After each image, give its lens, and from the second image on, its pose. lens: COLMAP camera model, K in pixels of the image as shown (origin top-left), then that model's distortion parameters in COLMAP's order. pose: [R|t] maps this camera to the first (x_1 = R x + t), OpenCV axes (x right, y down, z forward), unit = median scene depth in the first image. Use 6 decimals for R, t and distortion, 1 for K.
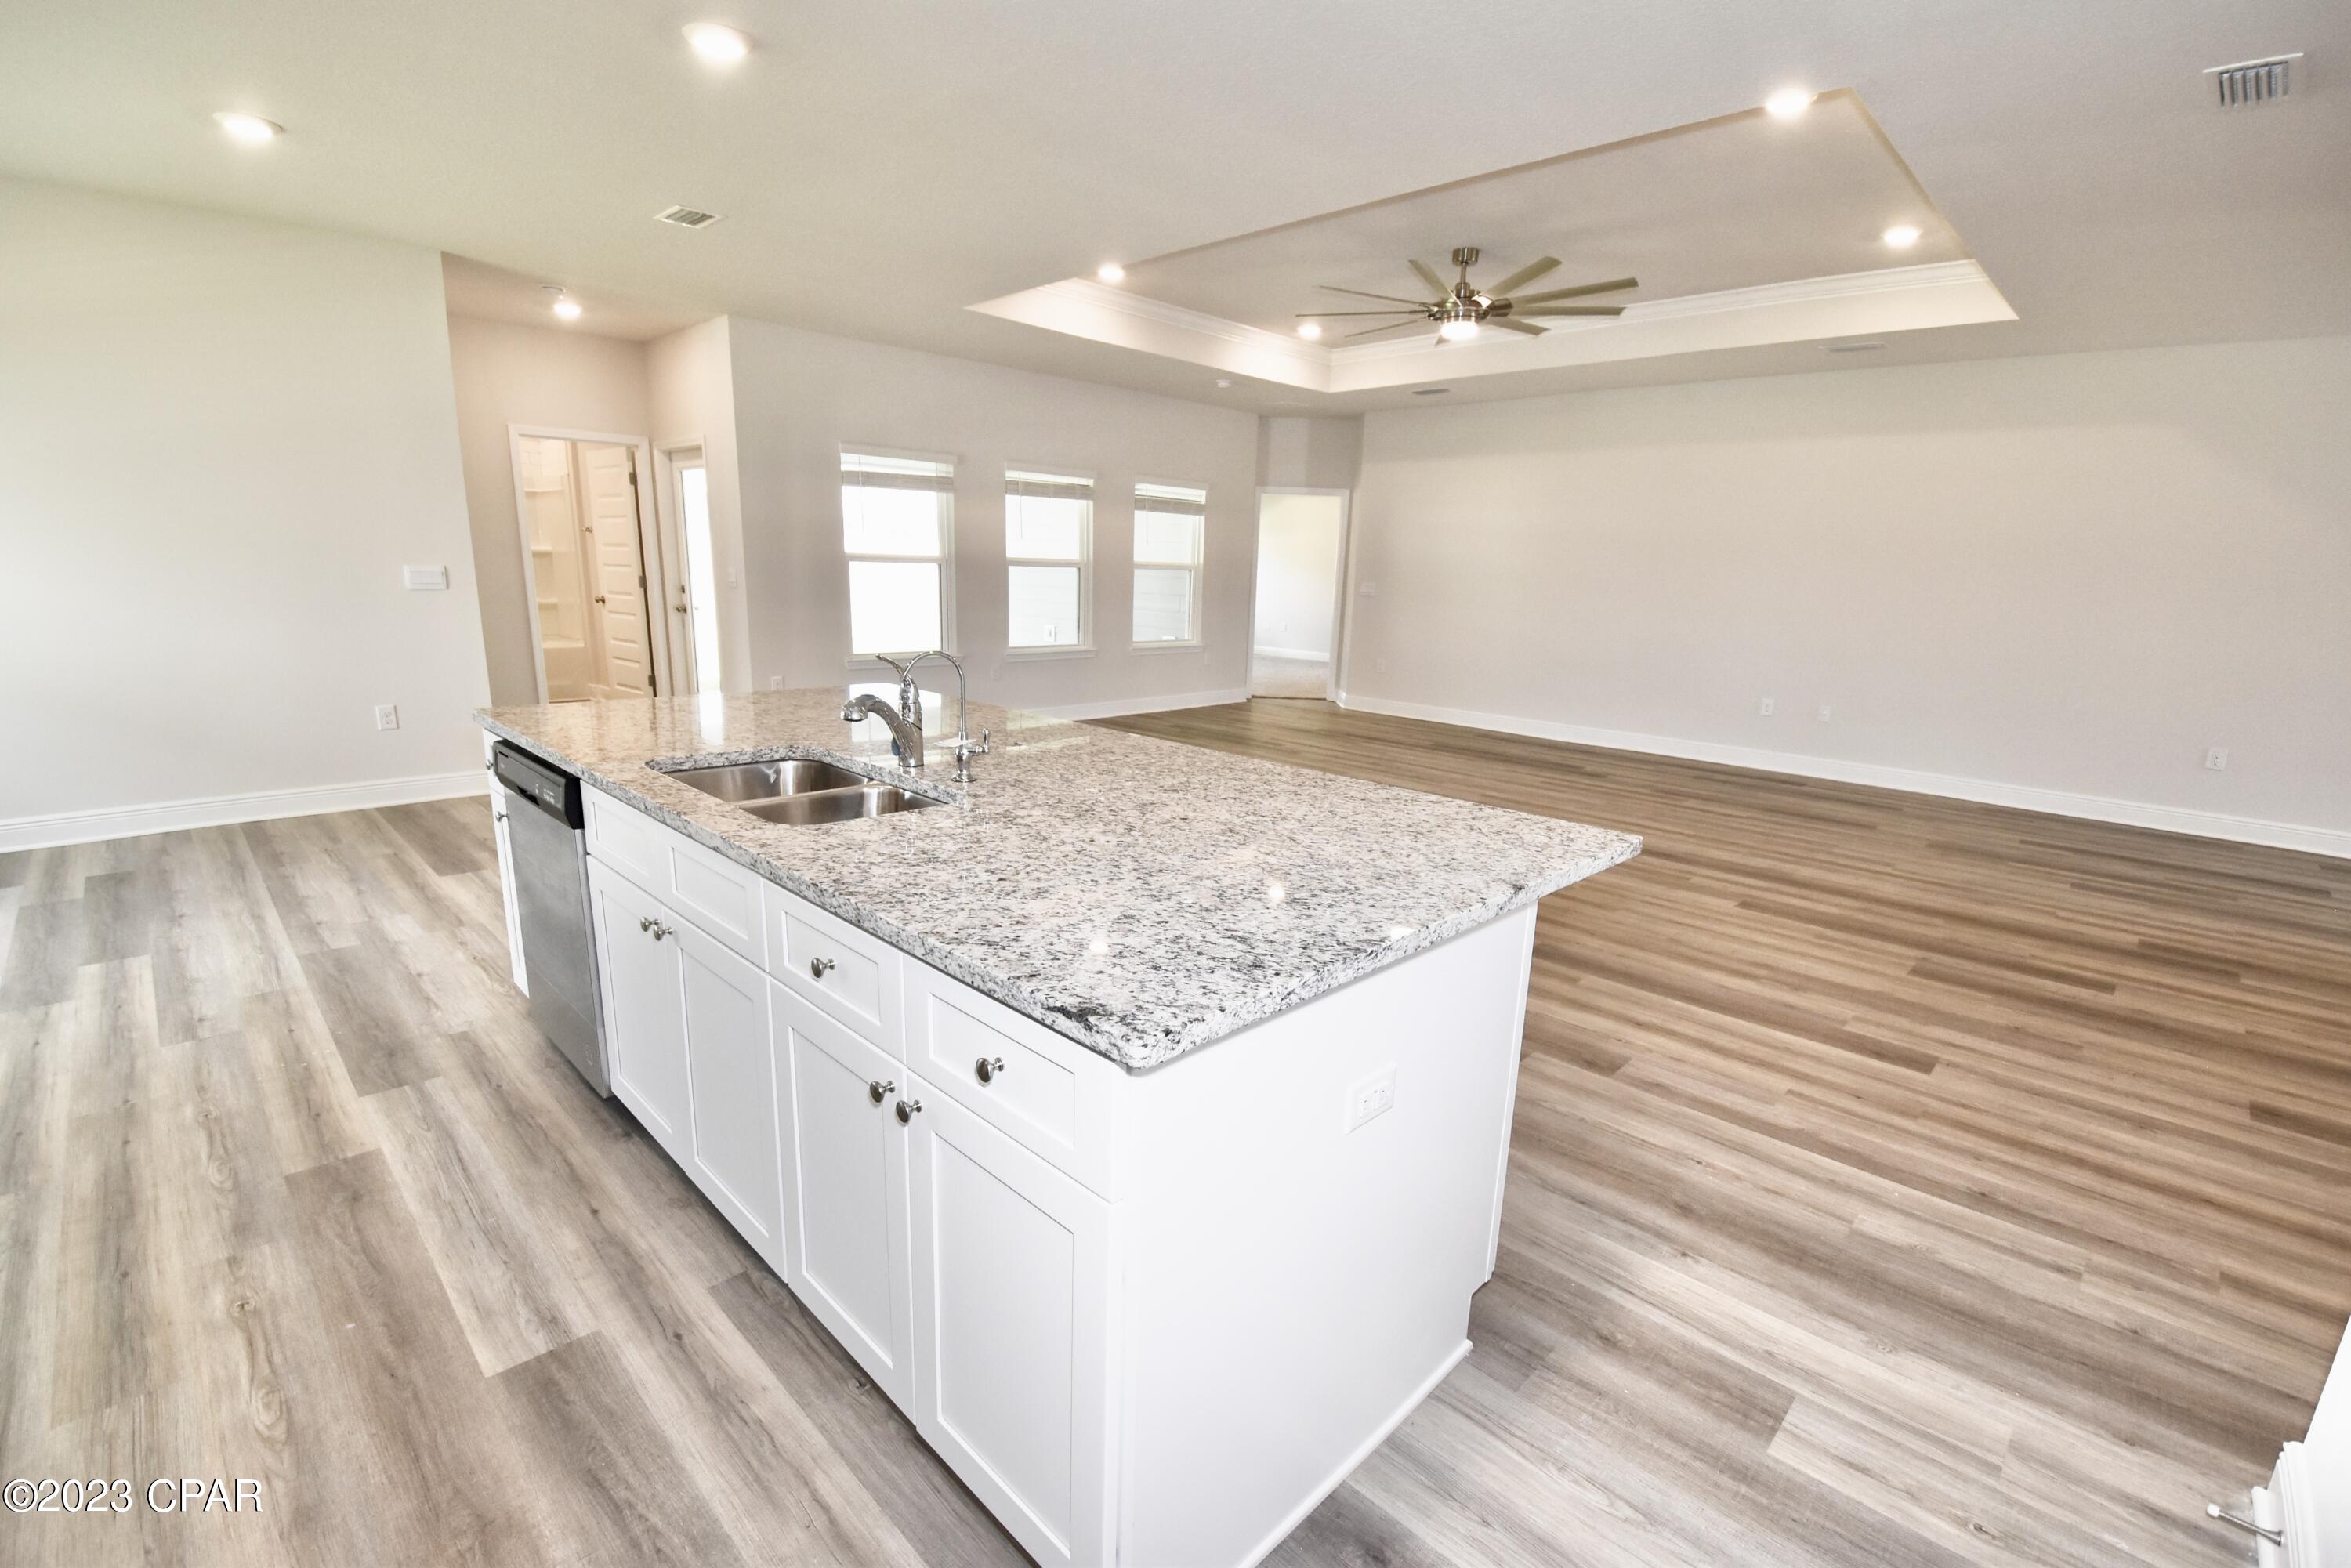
lens RADIAL K [[1029.9, 0, 1171.3], [0, 1029.9, 804.0], [0, 0, 1]] dist [0.015244, -0.022494]
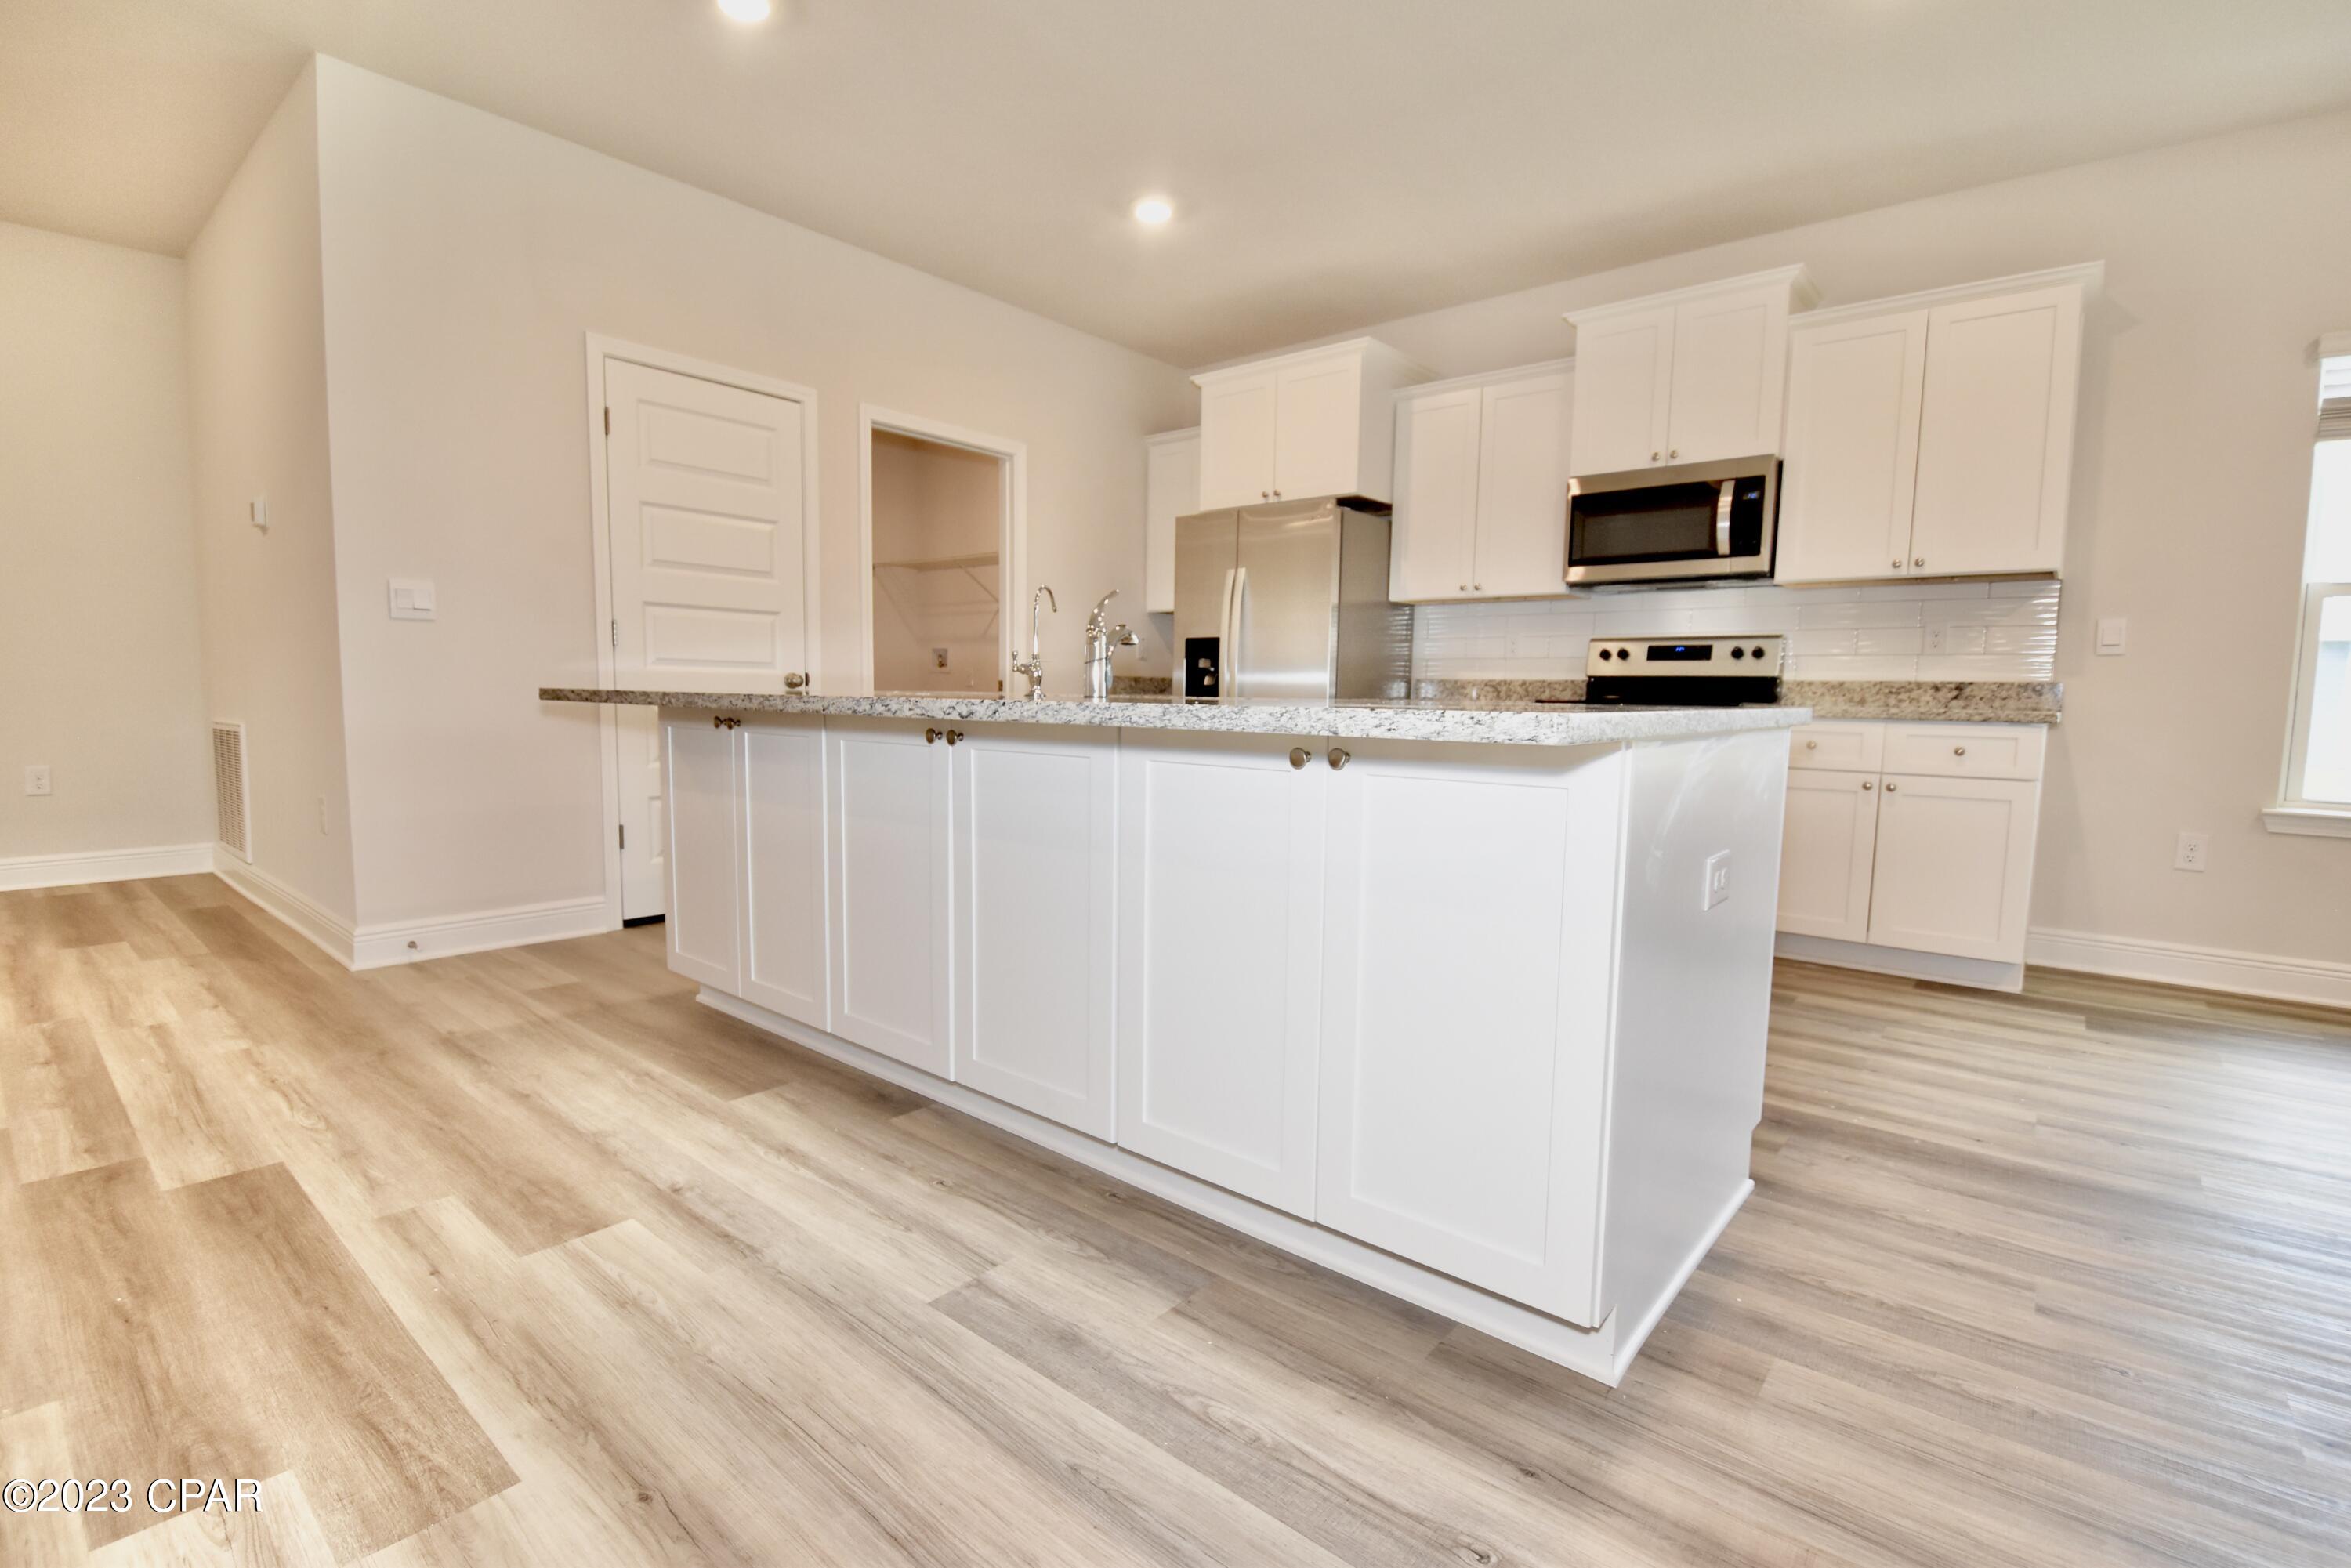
lens RADIAL K [[1064.3, 0, 1174.1], [0, 1064.3, 799.3], [0, 0, 1]] dist [0.018417, -0.024208]
pose [[-0.995606, -0.039836, -0.084749, -0.215953], [-0.065276, 0.944127, 0.323054, -0.259581], [0.067145, 0.327166, -0.942578, 1.815399]]
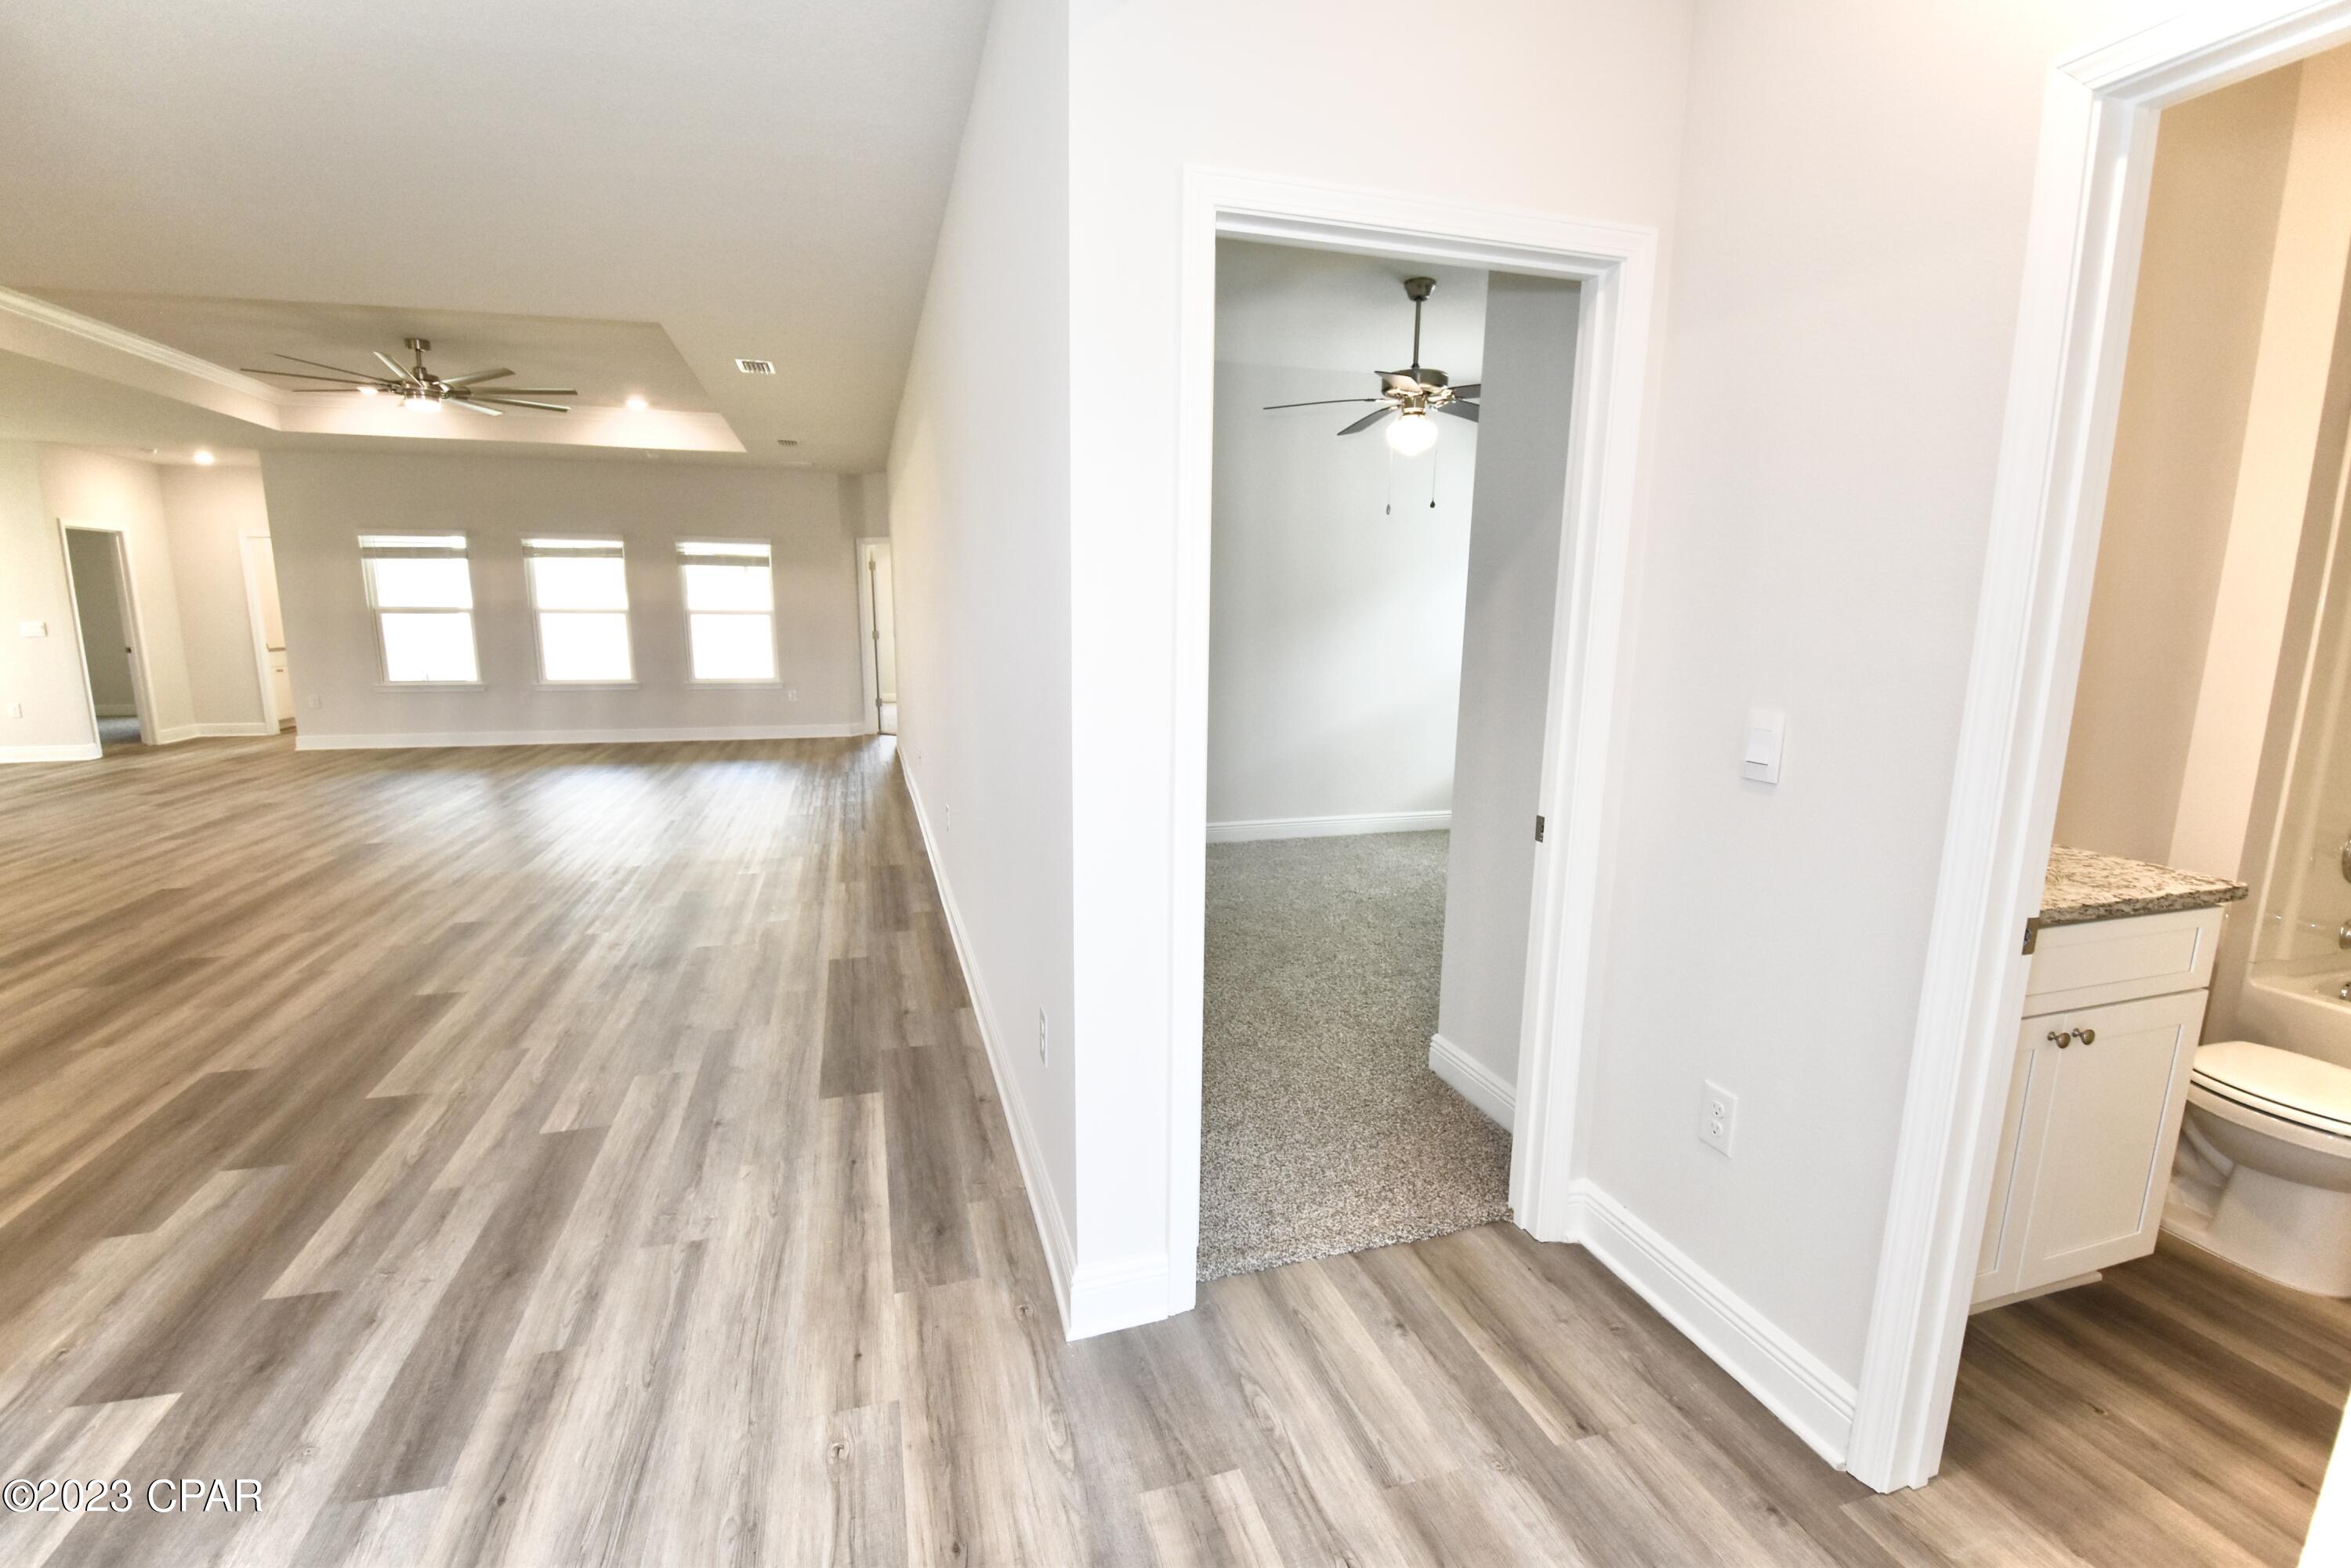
lens RADIAL K [[1026.9, 0, 1174.3], [0, 1026.9, 802.4], [0, 0, 1]] dist [0.014191, -0.022126]
pose [[0.881285, 0.065711, -0.467994, 3.536773], [-0.091498, 0.995273, -0.032555, -0.113313], [0.463643, 0.071510, 0.883132, 0.881622]]
